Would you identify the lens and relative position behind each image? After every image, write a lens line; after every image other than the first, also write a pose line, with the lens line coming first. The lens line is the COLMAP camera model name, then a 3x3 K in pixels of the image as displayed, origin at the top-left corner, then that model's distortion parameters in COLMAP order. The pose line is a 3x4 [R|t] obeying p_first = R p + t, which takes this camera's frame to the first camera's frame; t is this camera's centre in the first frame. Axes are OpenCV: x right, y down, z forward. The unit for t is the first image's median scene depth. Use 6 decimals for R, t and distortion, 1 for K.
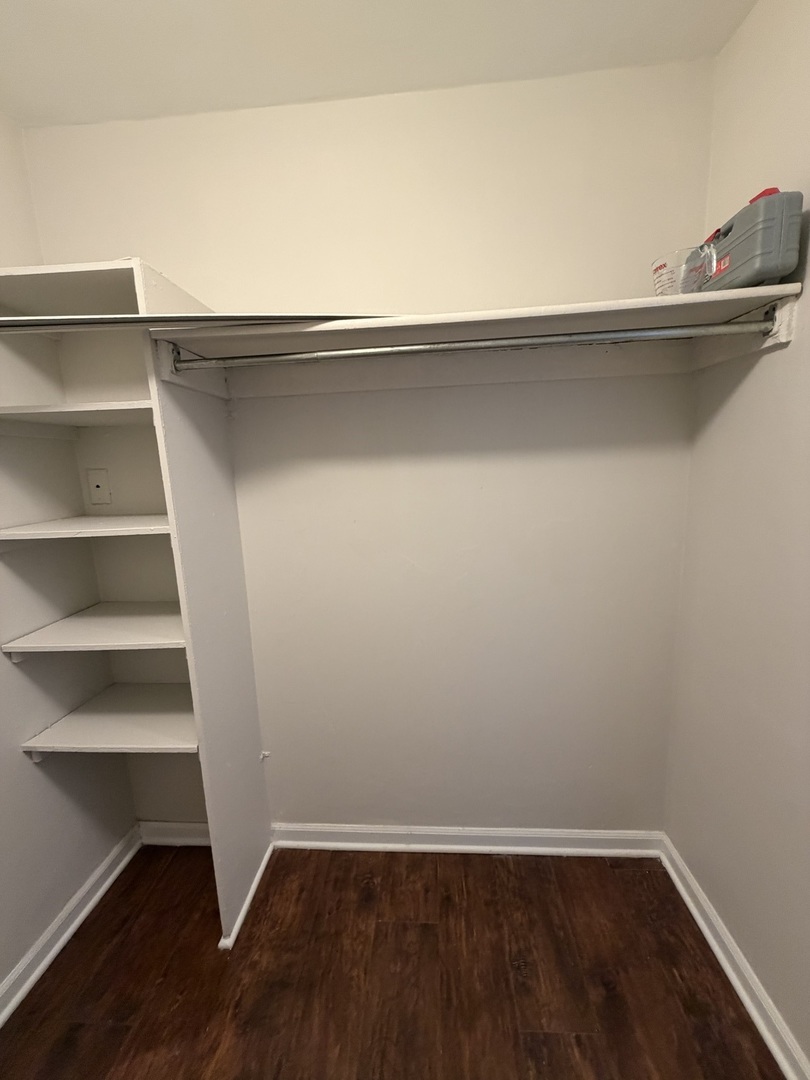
lens RADIAL K [[430.7, 0, 401.1], [0, 430.7, 539.5], [0, 0, 1]] dist [0.000390, 0.000038]
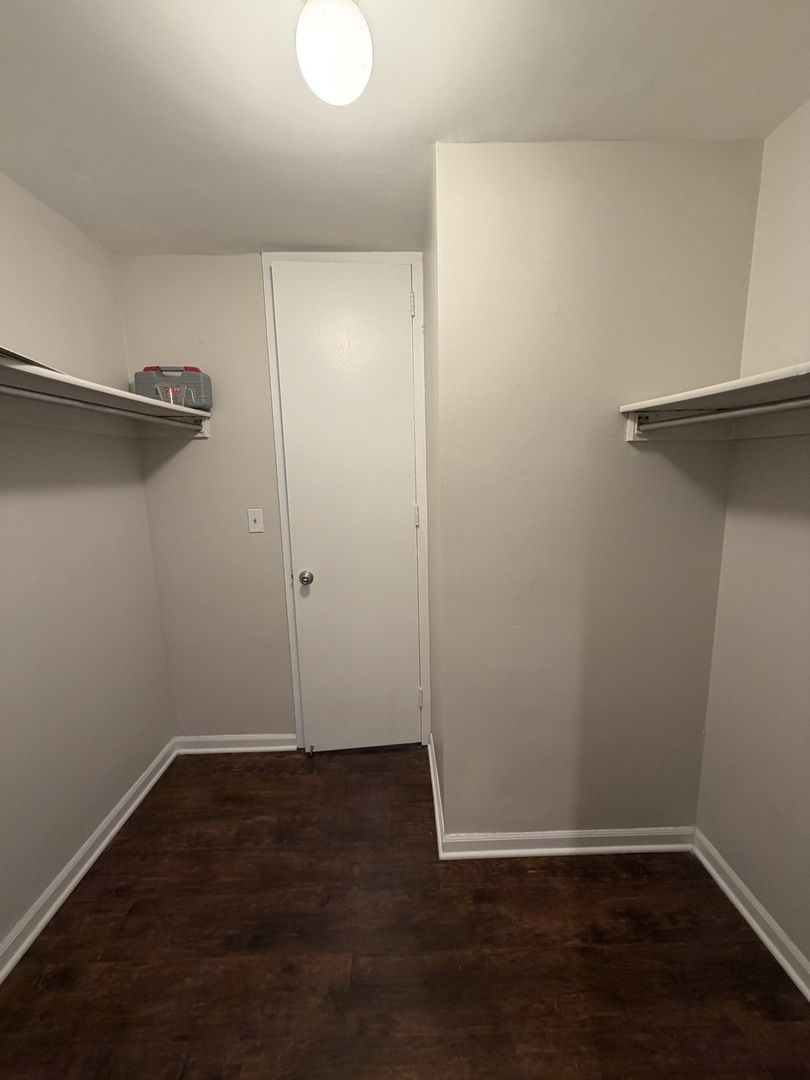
lens RADIAL K [[430.7, 0, 406.1], [0, 430.7, 540.0], [0, 0, 1]] dist [0.000390, 0.000038]
pose [[-0.082161, -0.122480, 0.989064, -1.124020], [0.200859, 0.970020, 0.136807, -0.039251], [-0.976169, 0.209902, -0.055097, 0.197975]]
